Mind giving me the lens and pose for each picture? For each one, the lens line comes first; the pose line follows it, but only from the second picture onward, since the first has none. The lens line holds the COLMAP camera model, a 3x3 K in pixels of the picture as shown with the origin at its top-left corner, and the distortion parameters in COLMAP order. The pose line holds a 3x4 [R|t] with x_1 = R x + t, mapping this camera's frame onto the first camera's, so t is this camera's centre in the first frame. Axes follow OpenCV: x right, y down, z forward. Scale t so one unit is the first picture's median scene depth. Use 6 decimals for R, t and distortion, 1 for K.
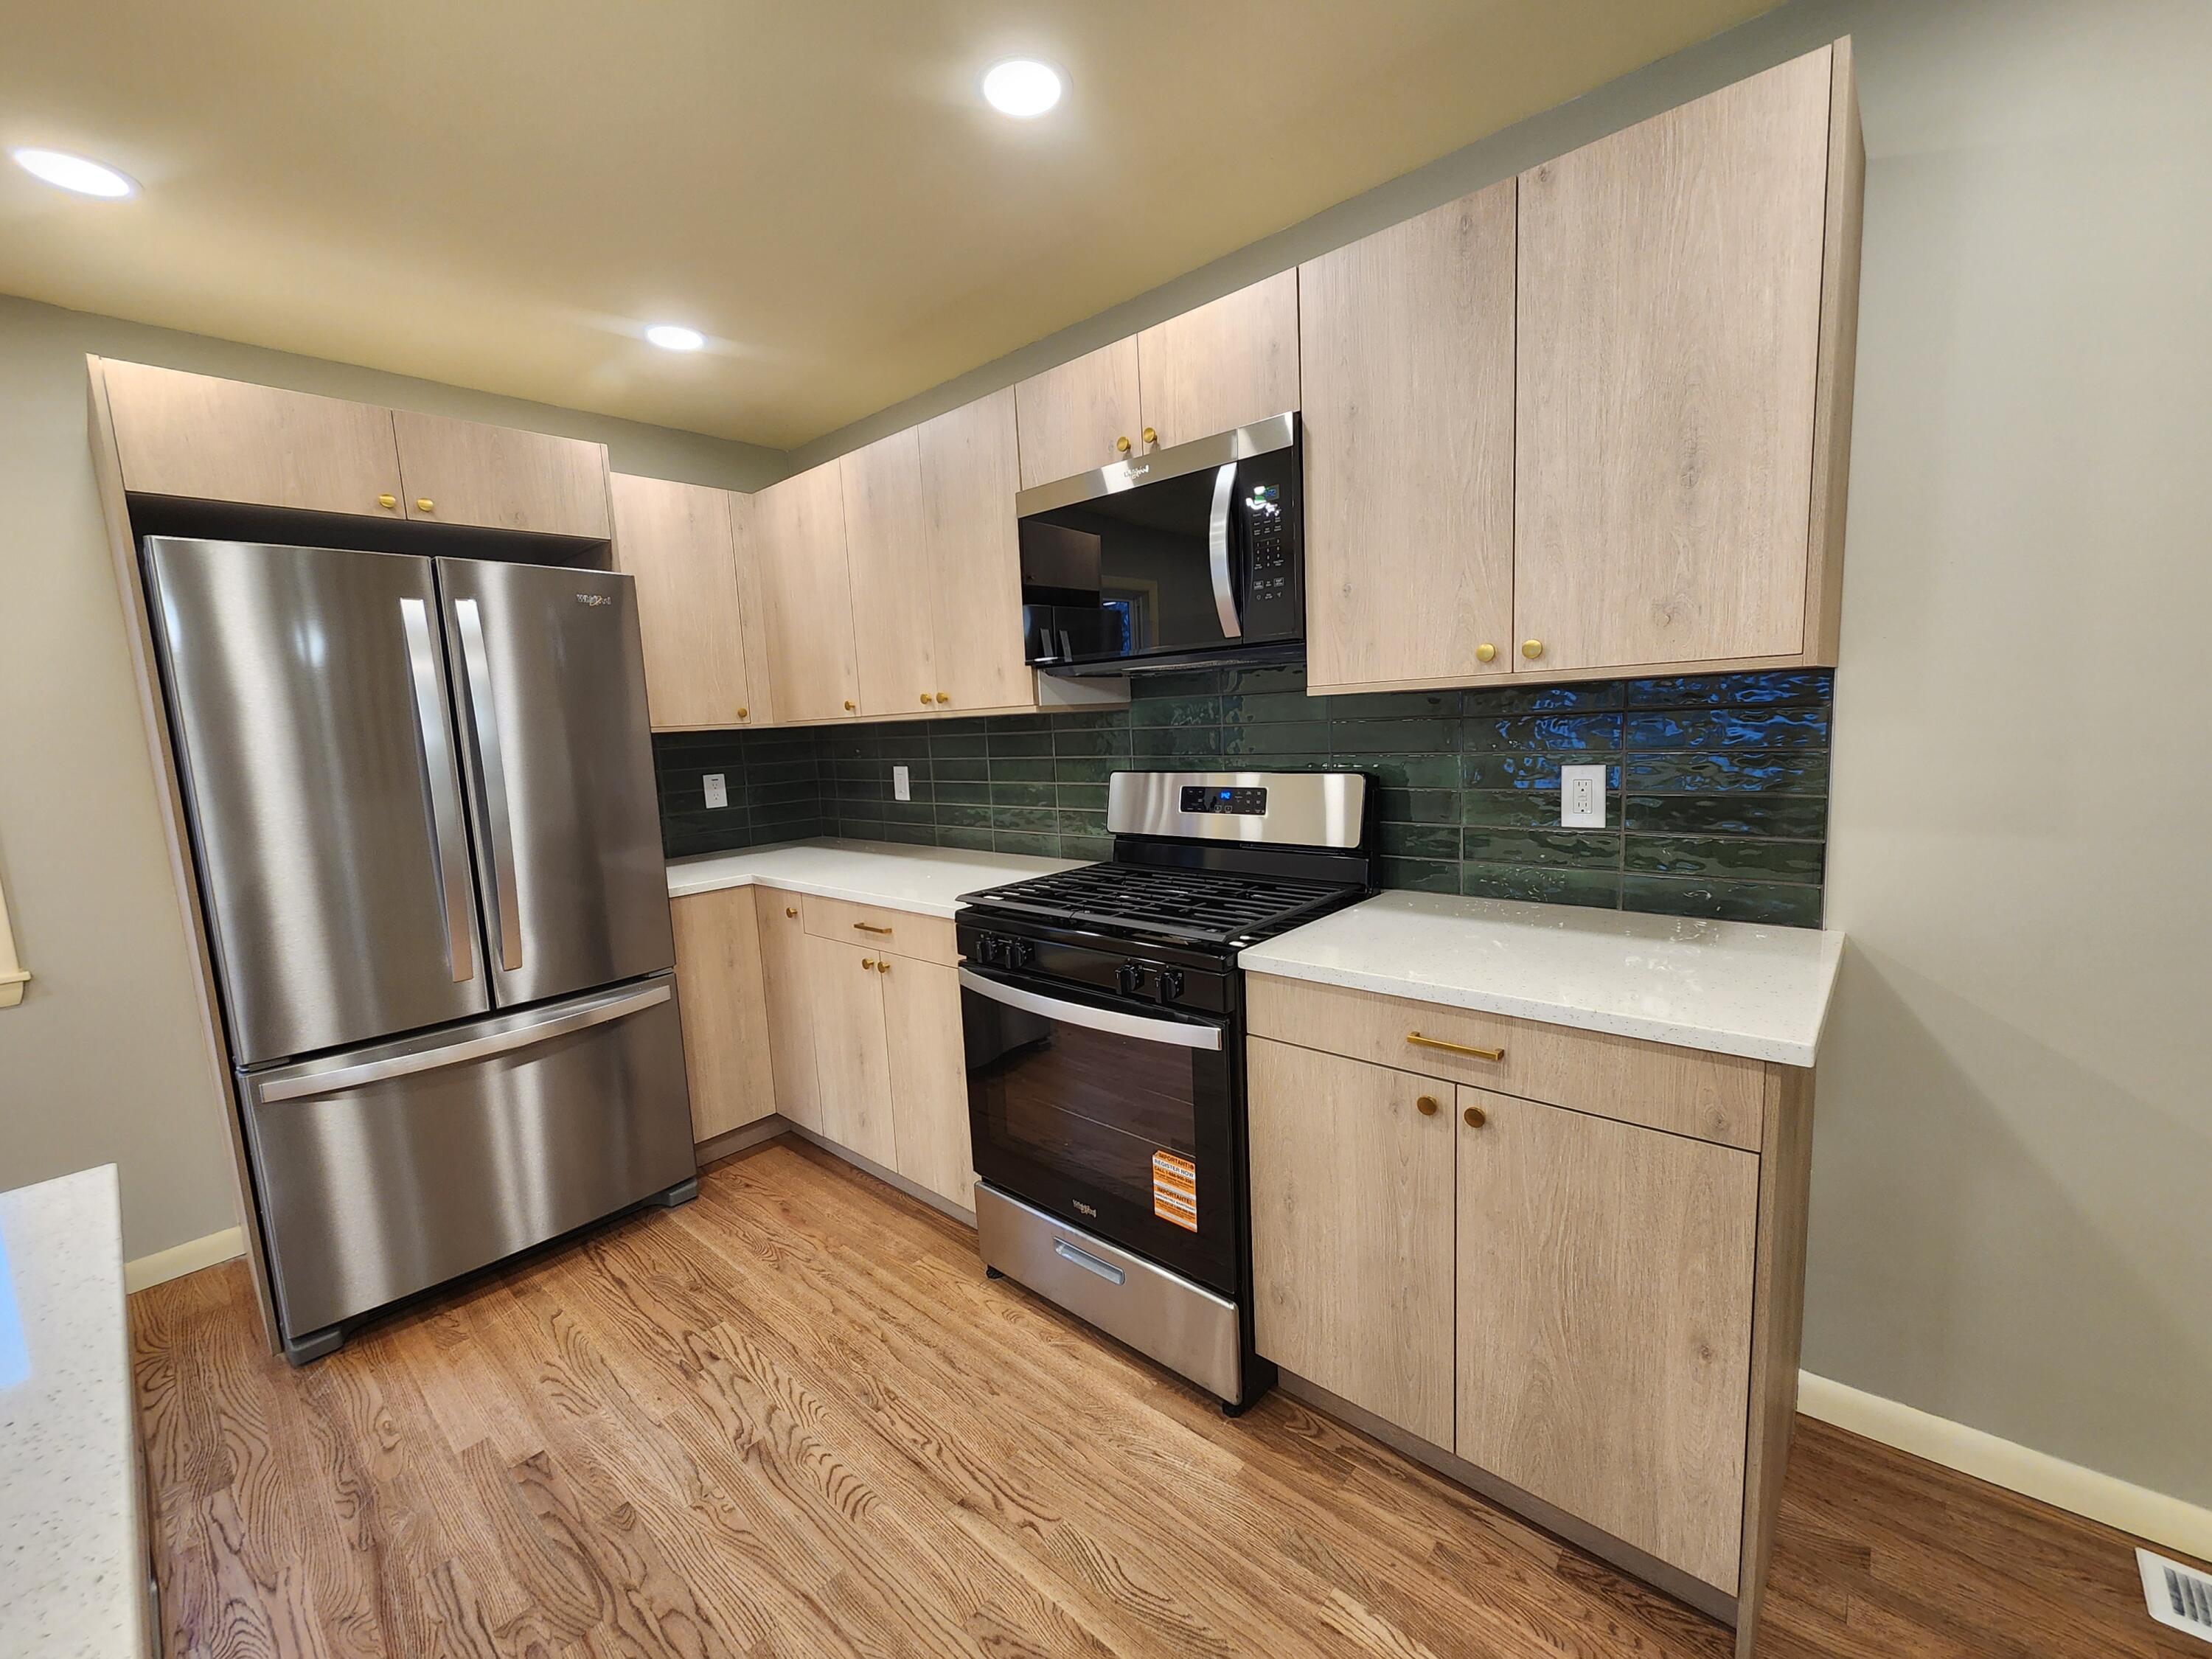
lens RADIAL K [[901.3, 0, 1118.1], [0, 901.3, 836.3], [0, 0, 1]] dist [0.002345, -0.000896]
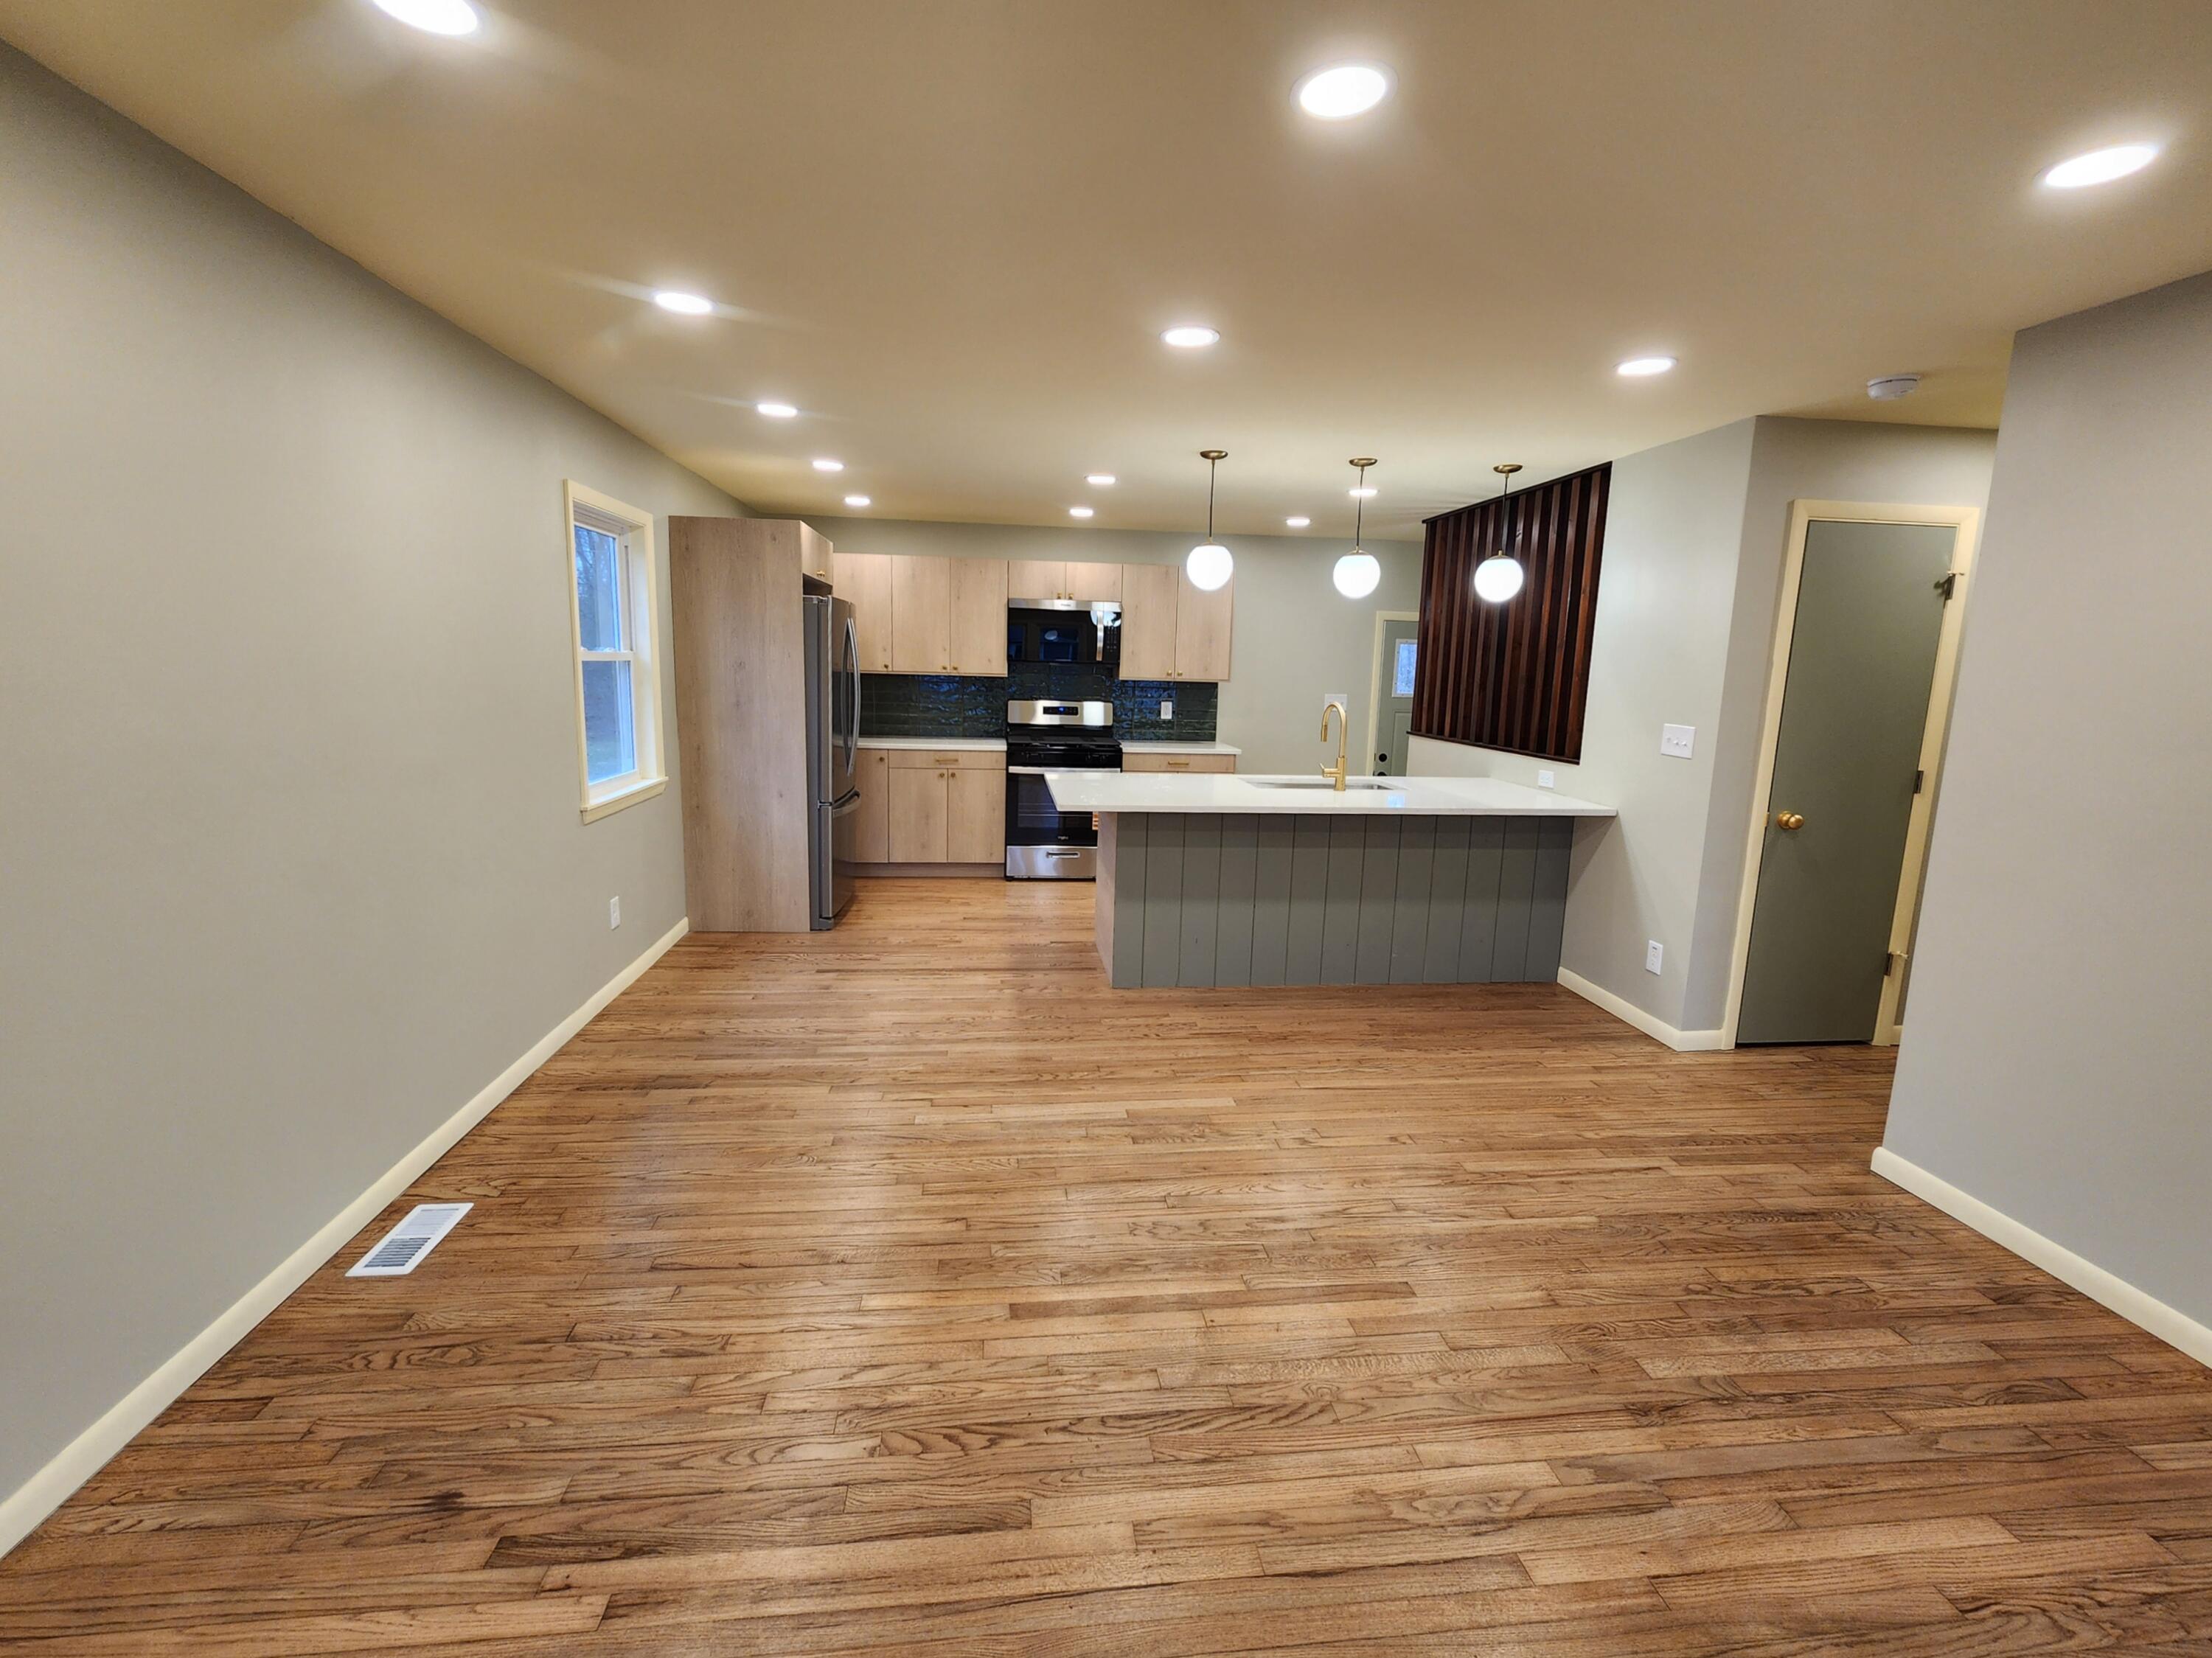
lens RADIAL K [[946.4, 0, 1103.2], [0, 946.4, 801.3], [0, 0, 1]] dist [-0.000122, 0.000013]
pose [[0.669352, -0.041616, 0.741779, -2.606860], [0.037922, 0.999042, 0.021829, 0.239261], [-0.741977, 0.013519, 0.670289, -1.444495]]
